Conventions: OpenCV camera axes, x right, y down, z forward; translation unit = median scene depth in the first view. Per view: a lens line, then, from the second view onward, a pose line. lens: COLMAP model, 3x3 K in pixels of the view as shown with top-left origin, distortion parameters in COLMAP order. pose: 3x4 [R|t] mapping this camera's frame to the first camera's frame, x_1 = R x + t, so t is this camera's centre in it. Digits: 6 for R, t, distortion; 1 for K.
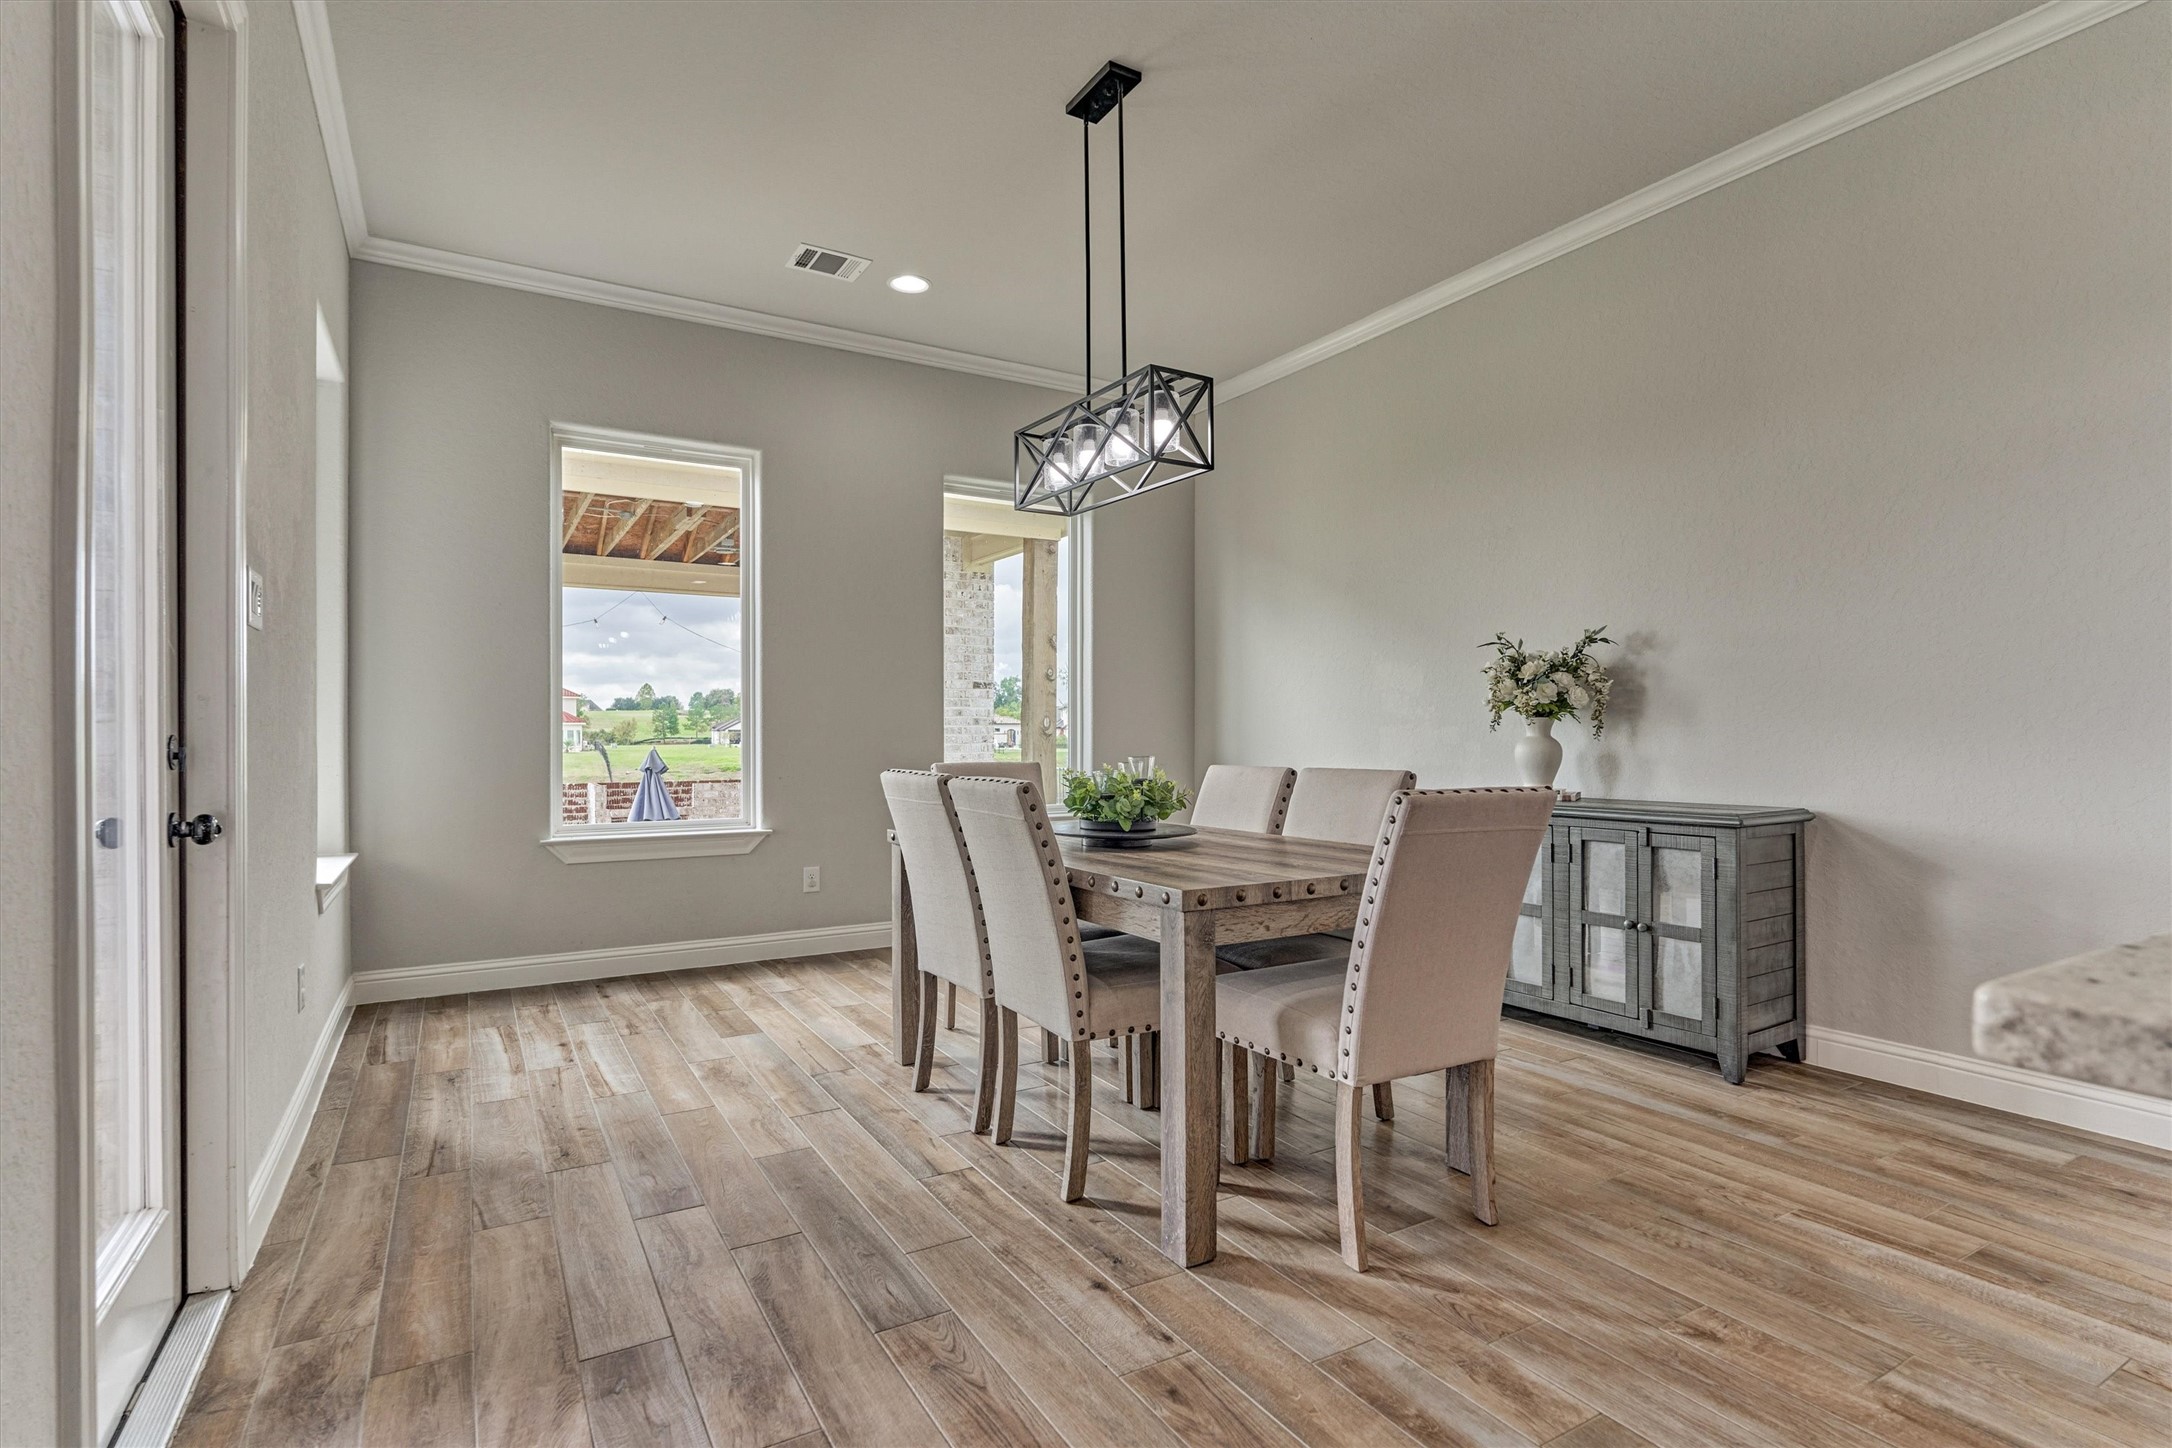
lens RADIAL K [[1053.9, 0, 1080.8], [0, 1053.9, 734.2], [0, 0, 1]] dist [-0.000632, -0.000035]
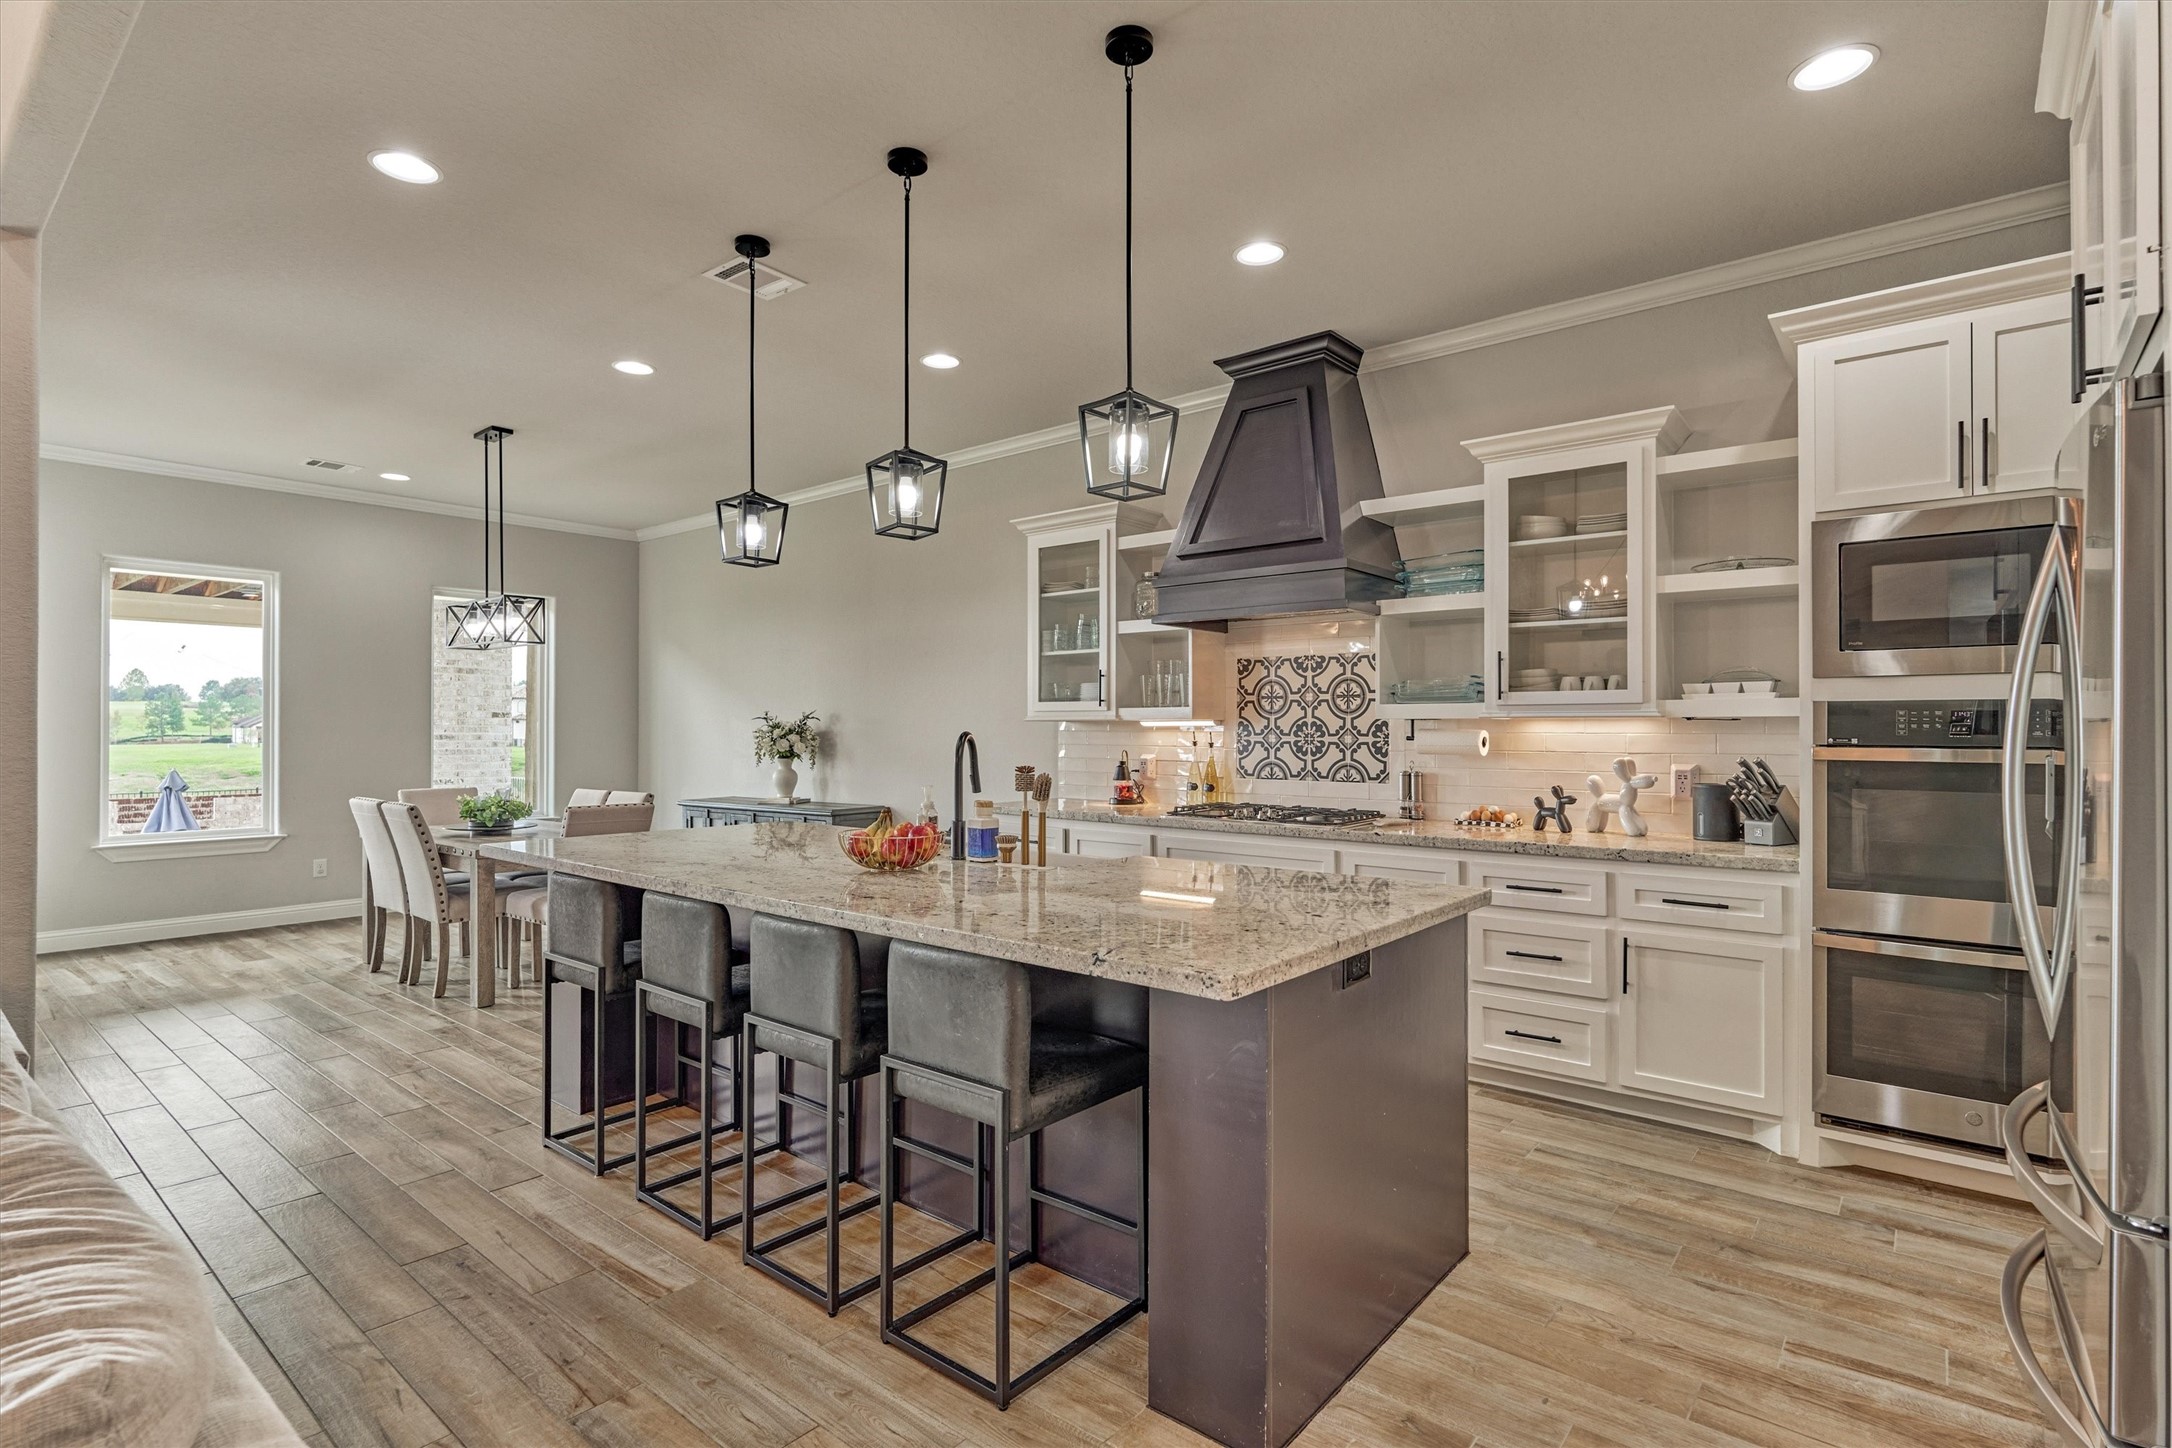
lens RADIAL K [[1045.1, 0, 1086.0], [0, 1045.1, 724.0], [0, 0, 1]] dist [-0.000340, -0.000044]
pose [[0.940033, 0.002559, 0.341074, 0.323624], [-0.000556, 0.999982, -0.005969, -0.069007], [-0.341084, 0.005421, 0.940017, -0.941413]]
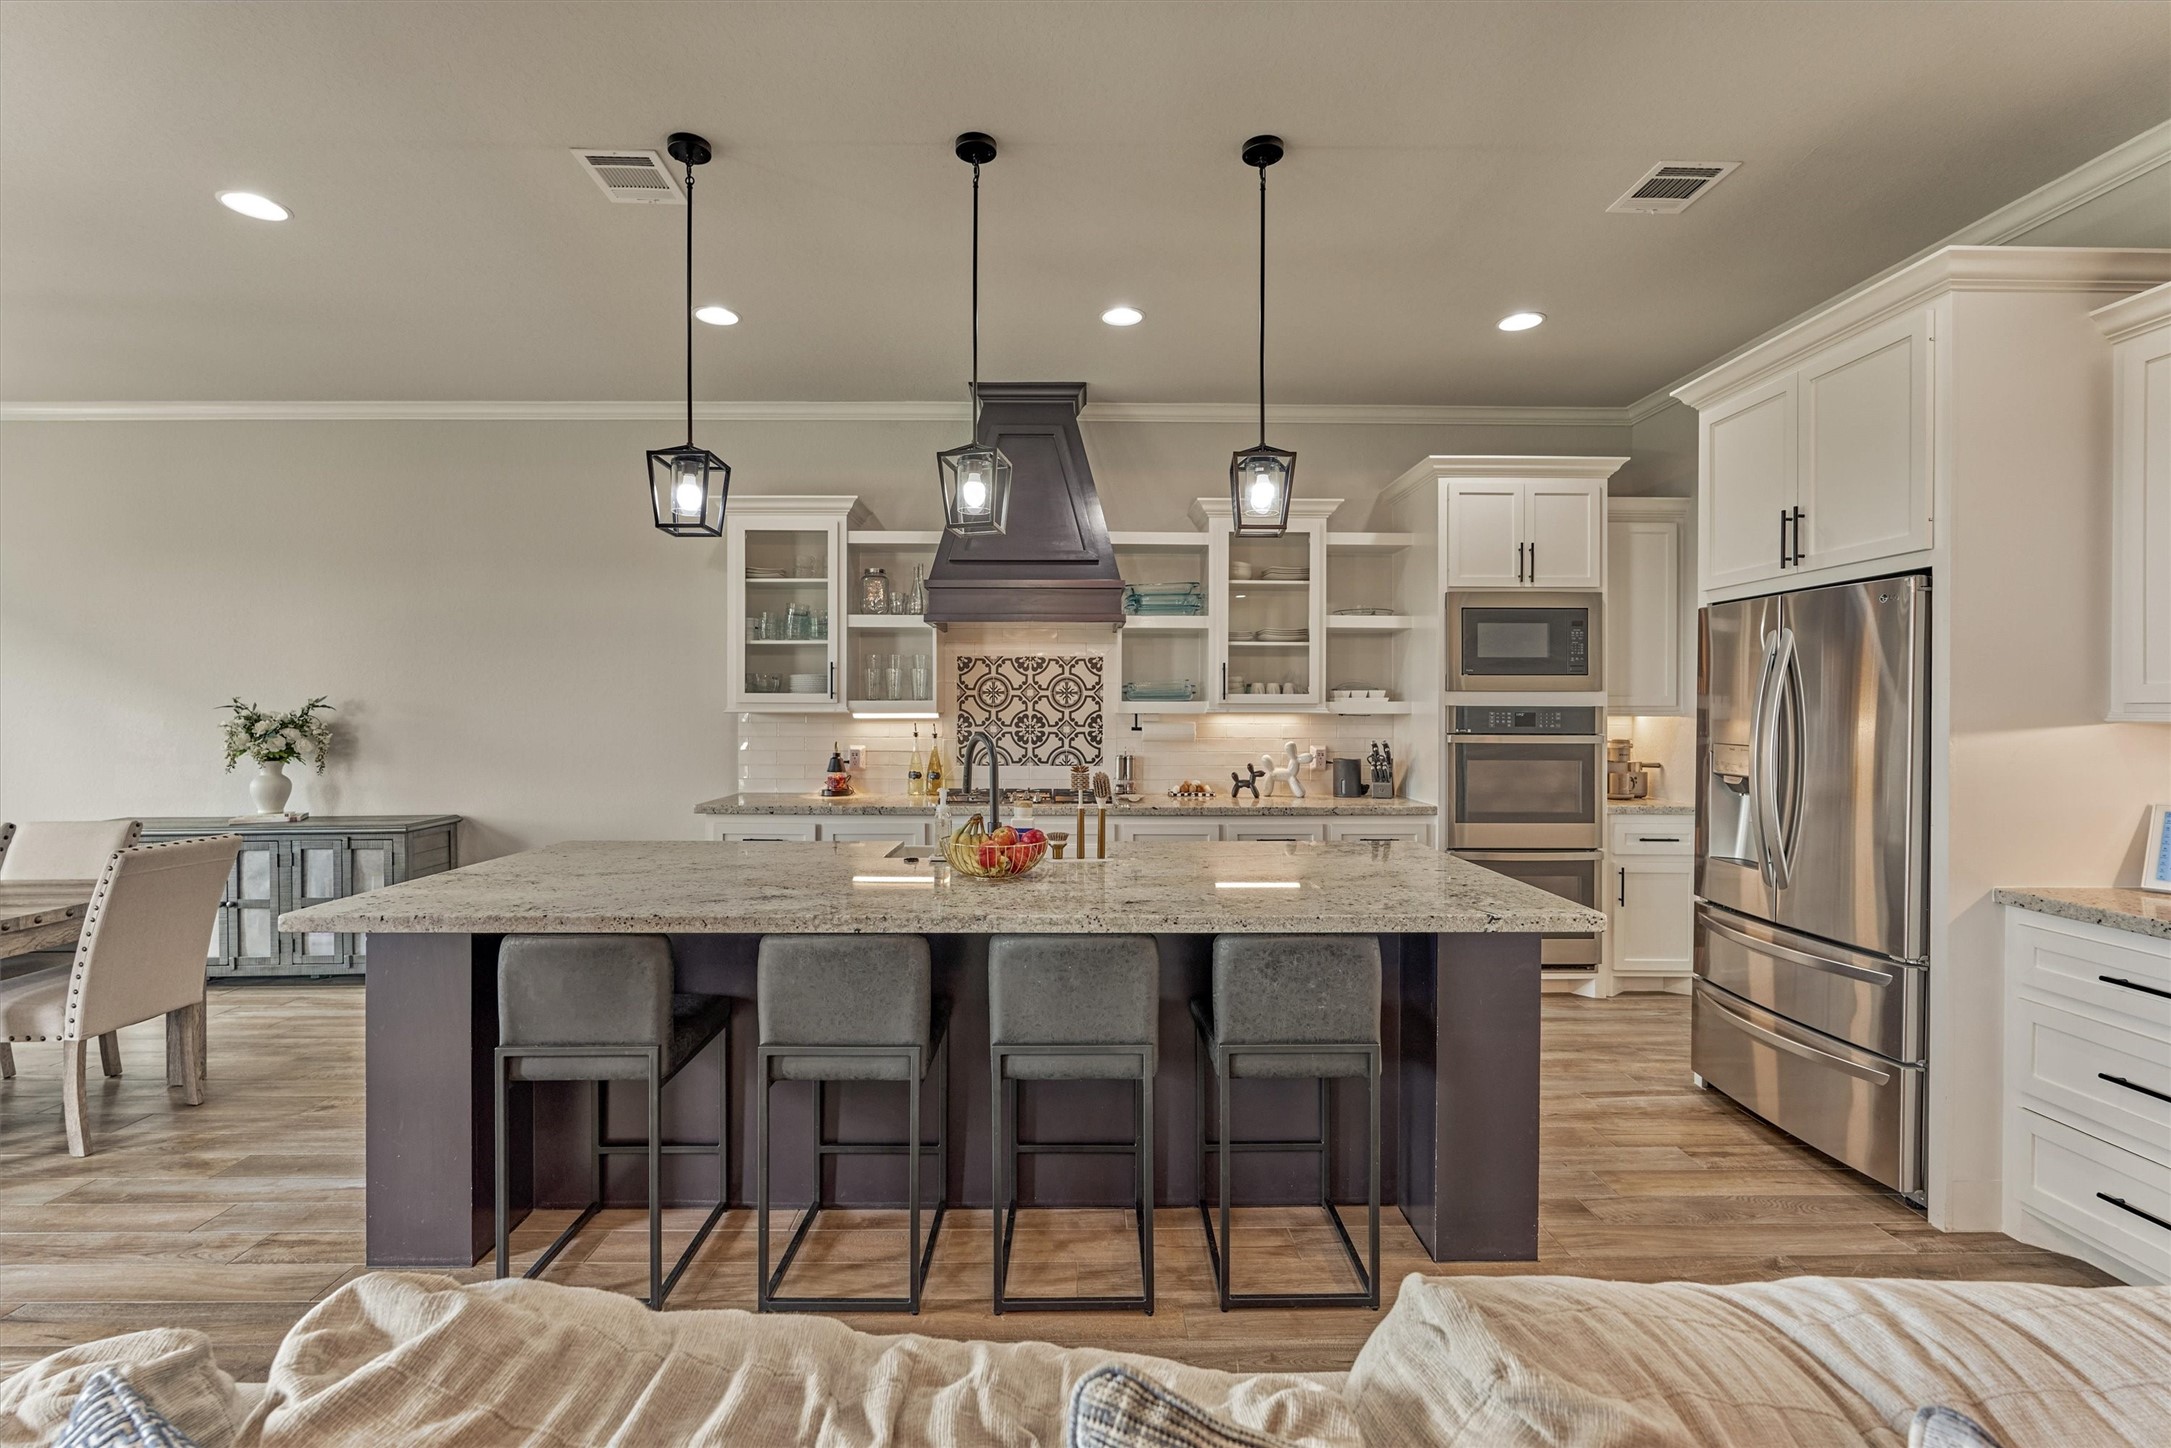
lens RADIAL K [[961.2, 0, 1078.4], [0, 961.2, 713.9], [0, 0, 1]] dist [-0.000534, -0.000237]
pose [[0.495465, -0.004915, 0.868614, -0.133909], [-0.000366, 0.999983, 0.005867, -0.088831], [-0.868628, -0.003225, 0.495455, -0.550545]]
